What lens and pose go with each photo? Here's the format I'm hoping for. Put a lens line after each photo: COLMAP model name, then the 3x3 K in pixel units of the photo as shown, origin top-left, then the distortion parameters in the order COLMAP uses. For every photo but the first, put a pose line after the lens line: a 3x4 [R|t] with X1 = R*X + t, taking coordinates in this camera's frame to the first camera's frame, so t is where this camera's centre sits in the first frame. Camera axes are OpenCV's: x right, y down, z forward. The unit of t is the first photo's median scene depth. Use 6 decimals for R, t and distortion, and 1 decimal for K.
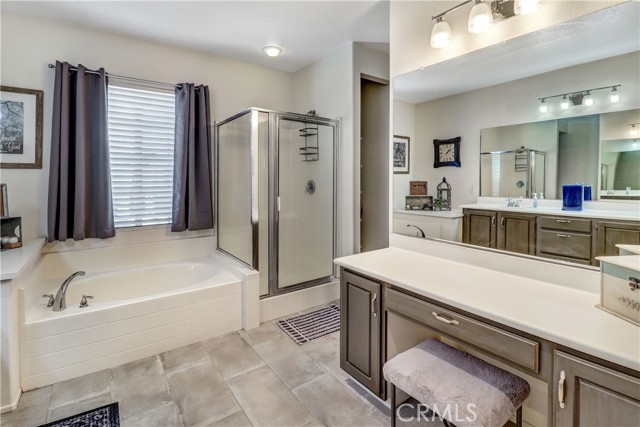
lens RADIAL K [[305.1, 0, 322.0], [0, 305.1, 177.3], [0, 0, 1]] dist [-0.014617, -0.008818]
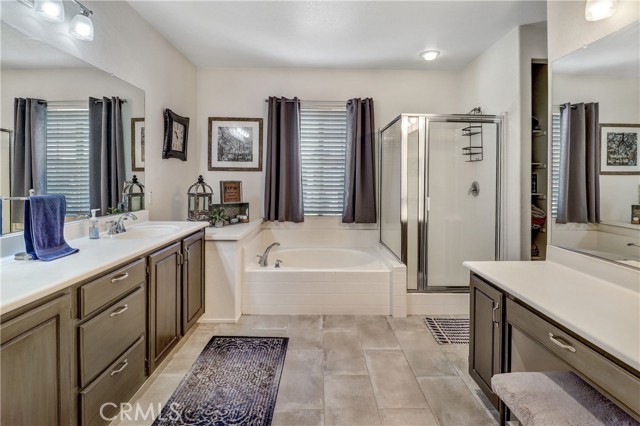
lens RADIAL K [[305.1, 0, 322.0], [0, 305.1, 176.8], [0, 0, 1]] dist [-0.014617, -0.008818]
pose [[0.812712, 0.005598, -0.582639, 0.181367], [-0.008125, 0.999966, -0.001726, -0.001089], [0.582609, 0.006137, 0.812729, -0.051302]]
